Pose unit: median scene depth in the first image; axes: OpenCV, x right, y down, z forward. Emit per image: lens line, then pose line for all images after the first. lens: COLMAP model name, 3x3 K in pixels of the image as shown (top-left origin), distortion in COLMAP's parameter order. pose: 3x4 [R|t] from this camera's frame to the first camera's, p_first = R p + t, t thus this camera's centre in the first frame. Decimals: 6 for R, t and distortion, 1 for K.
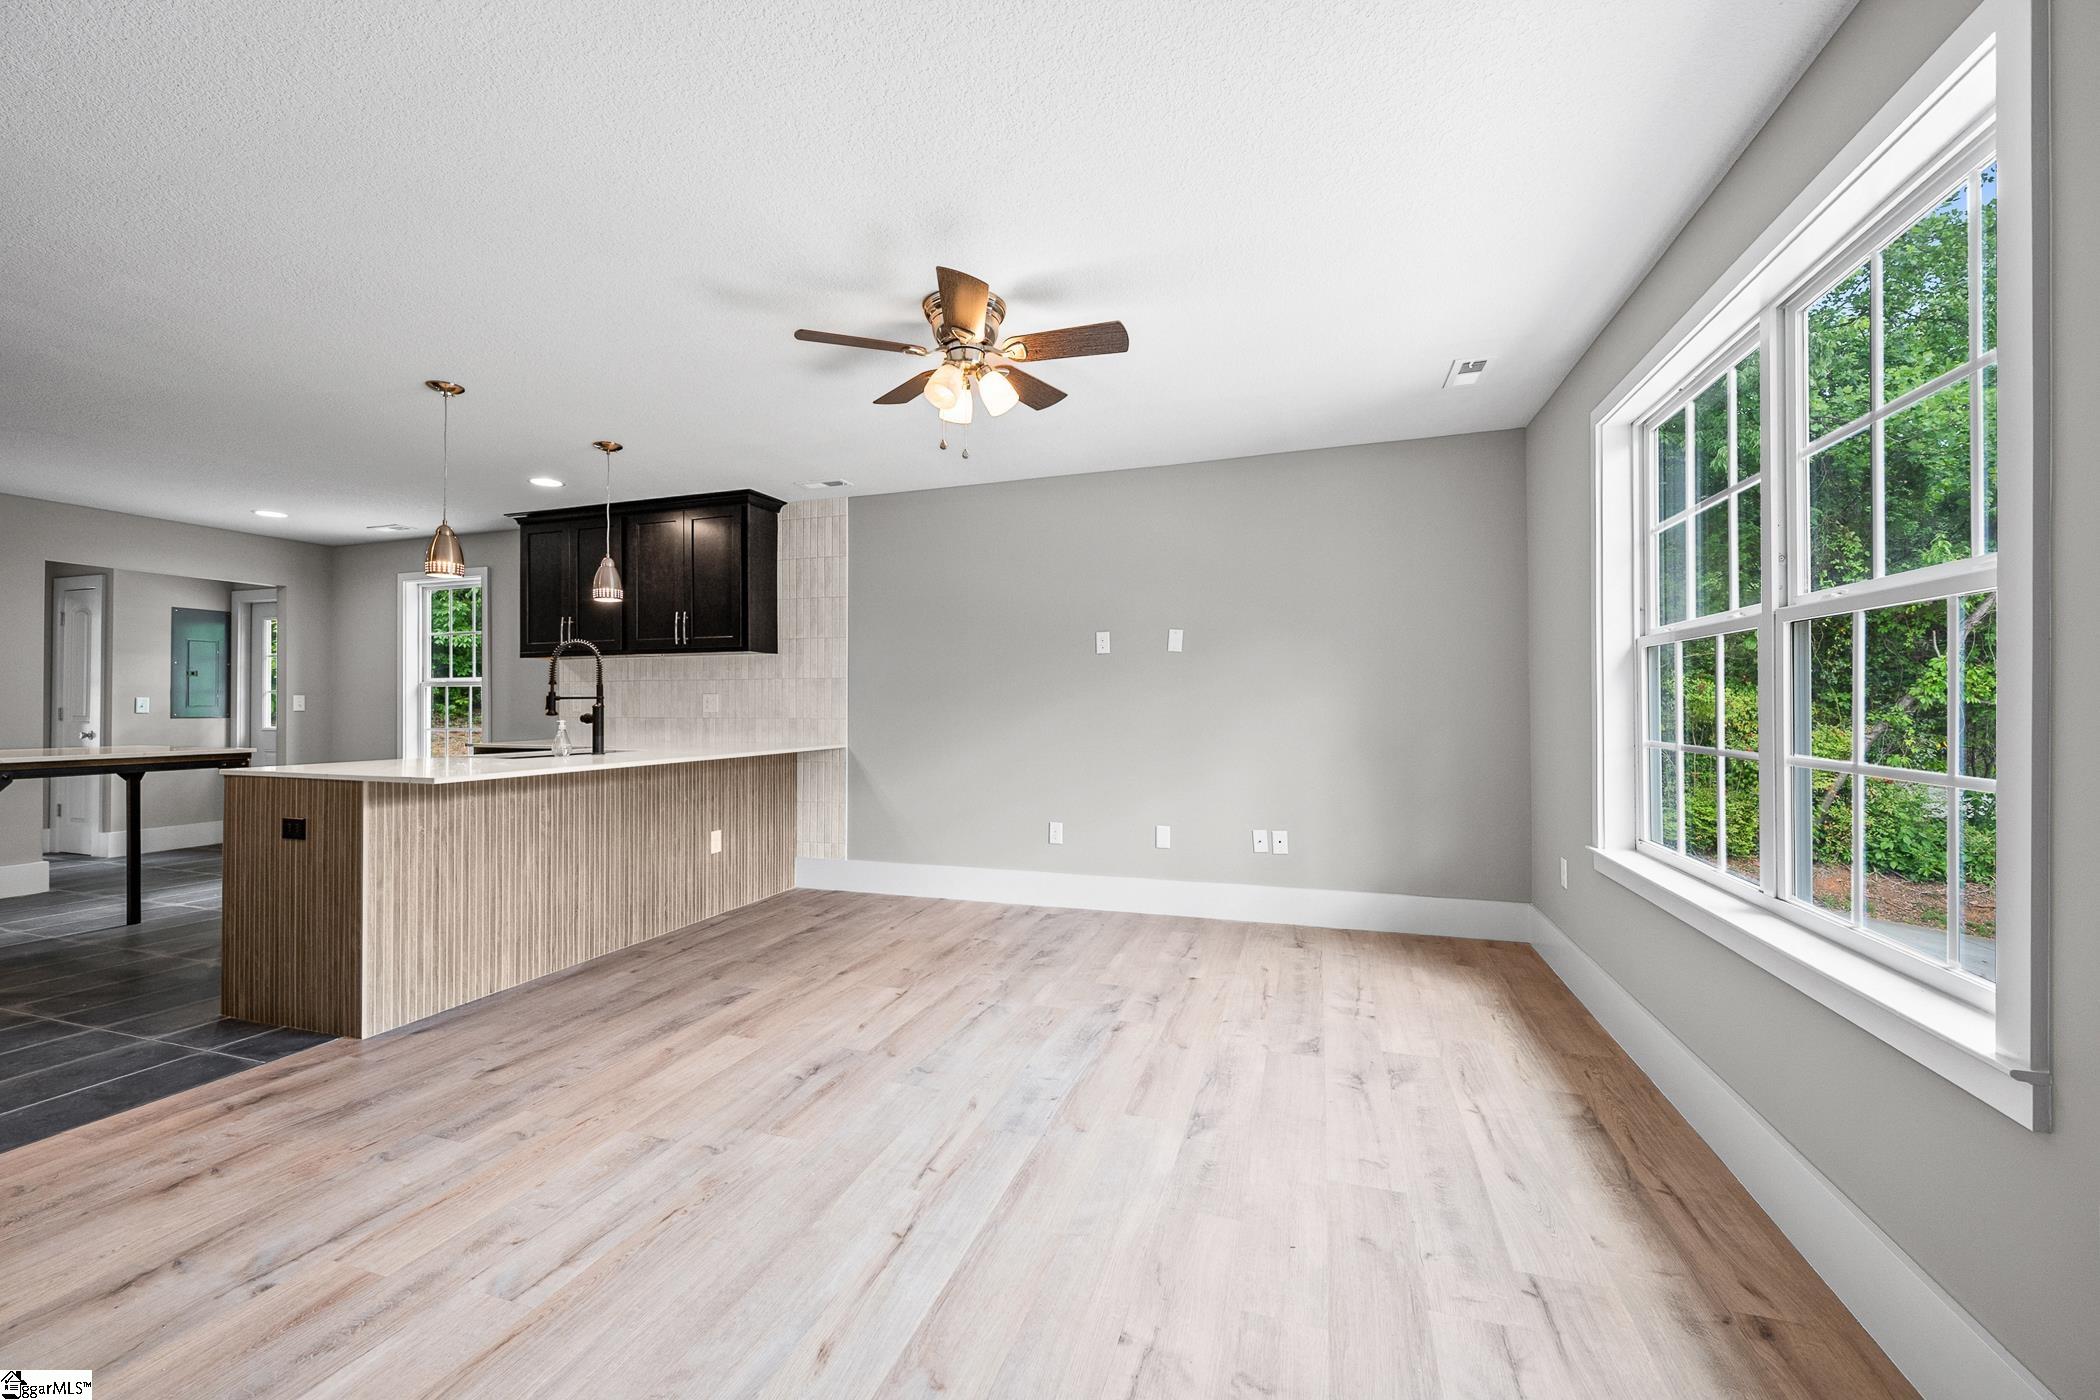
lens RADIAL K [[830.4, 0, 1050.0], [0, 830.4, 700.0], [0, 0, 1]] dist [0.000992, -0.000044]
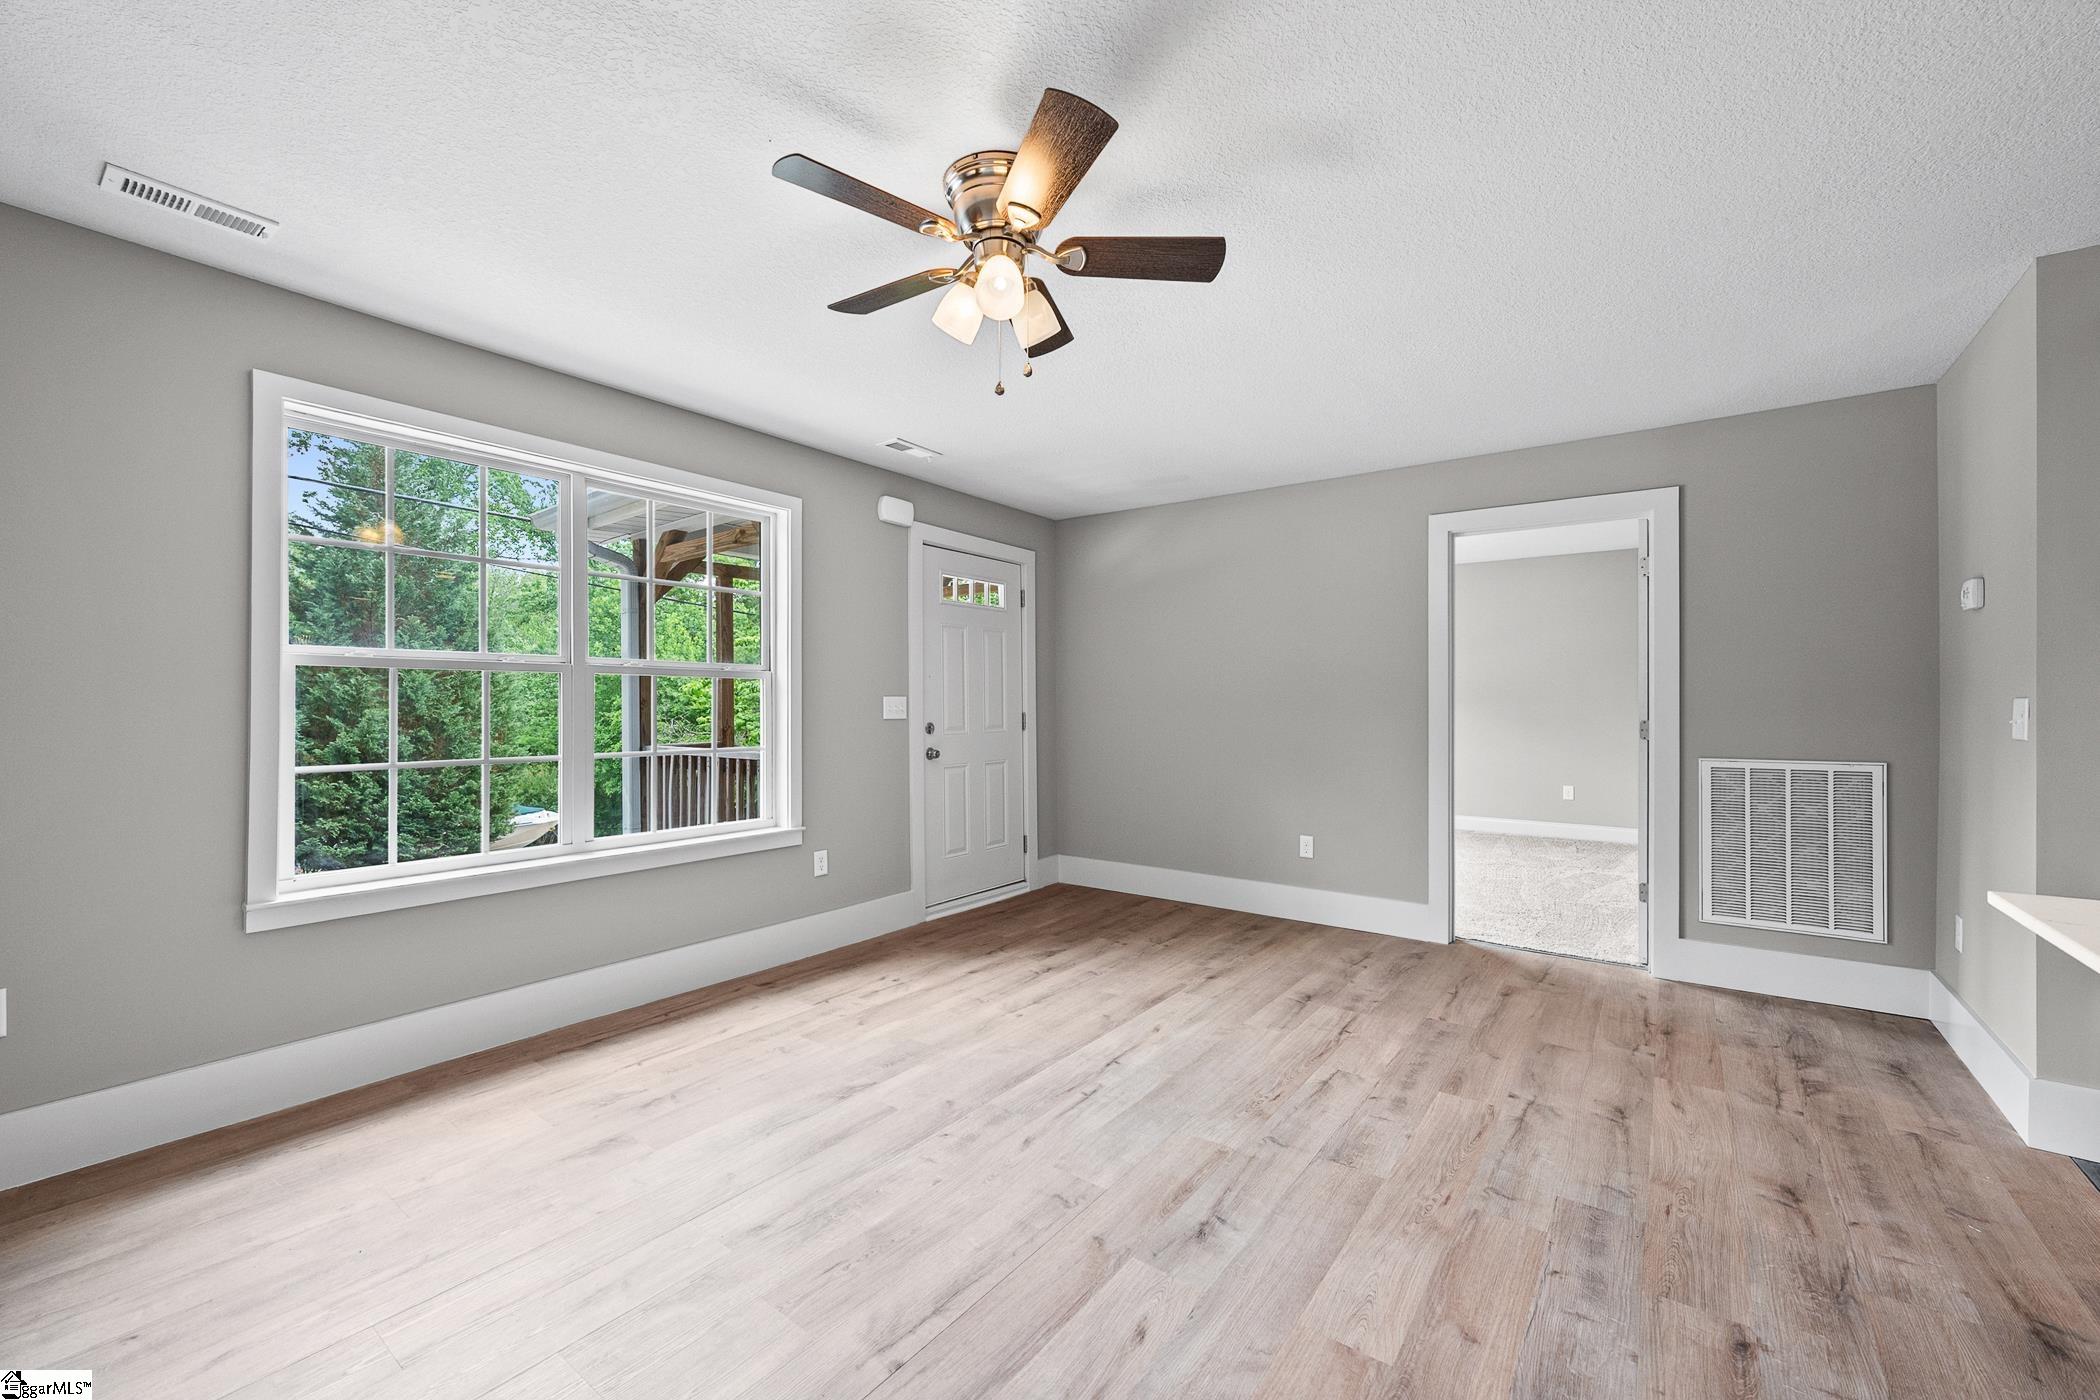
lens RADIAL K [[830.4, 0, 1050.0], [0, 830.4, 700.0], [0, 0, 1]] dist [0.000992, -0.000044]
pose [[-0.947194, 0.004105, 0.320633, -0.477565], [0.000500, 0.999936, -0.011325, -0.018205], [-0.320659, -0.010566, -0.947136, 2.123759]]
